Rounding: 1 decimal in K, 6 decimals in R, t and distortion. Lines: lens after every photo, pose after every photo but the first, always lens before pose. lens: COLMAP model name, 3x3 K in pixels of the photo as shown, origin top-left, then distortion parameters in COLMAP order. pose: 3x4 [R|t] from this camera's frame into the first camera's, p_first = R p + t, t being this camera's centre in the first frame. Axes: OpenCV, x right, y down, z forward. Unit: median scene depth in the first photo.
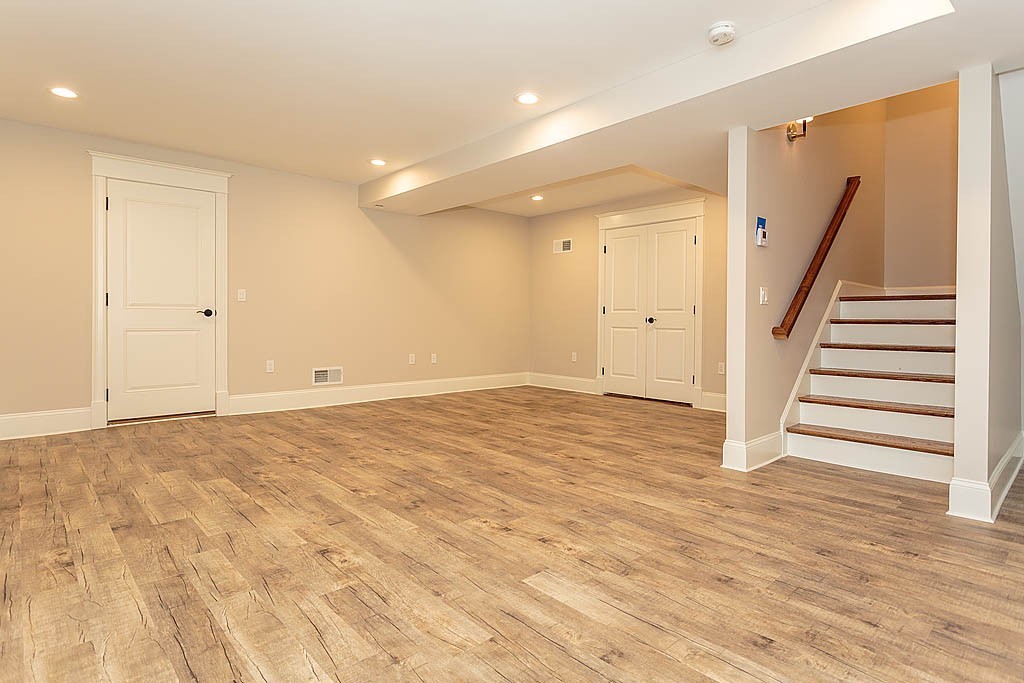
lens RADIAL K [[552.6, 0, 515.9], [0, 552.6, 337.9], [0, 0, 1]] dist [-0.002721, -0.000238]
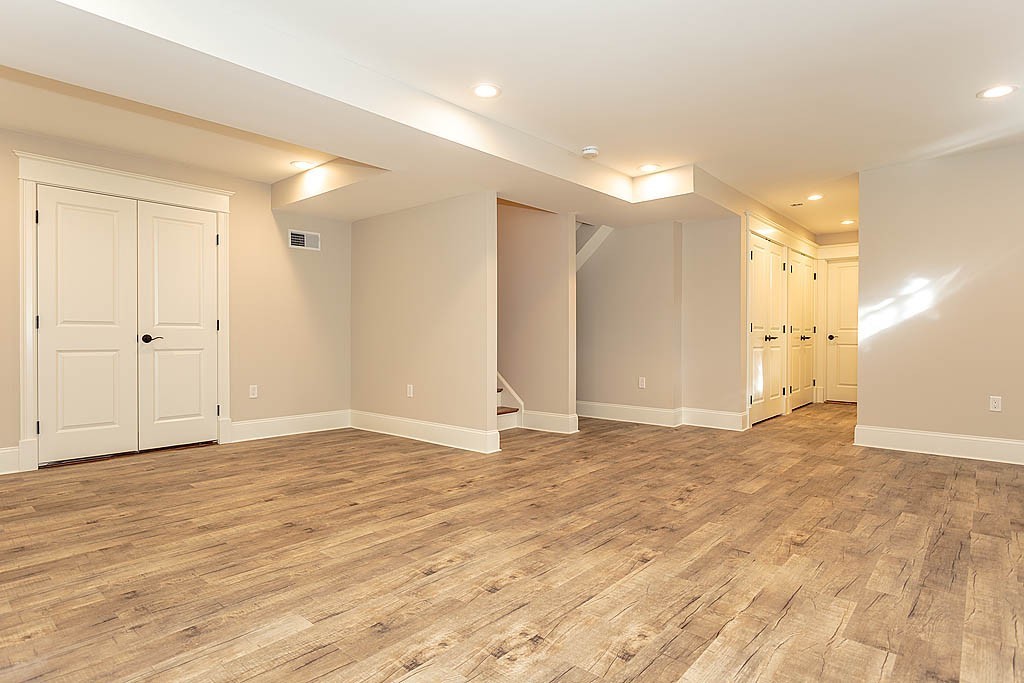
lens RADIAL K [[552.6, 0, 515.9], [0, 552.6, 337.9], [0, 0, 1]] dist [-0.002721, -0.000238]
pose [[-0.126097, -0.010067, 0.991967, -1.121714], [0.032001, 0.999387, 0.014210, -0.060489], [-0.991502, 0.033535, -0.125698, 1.364860]]
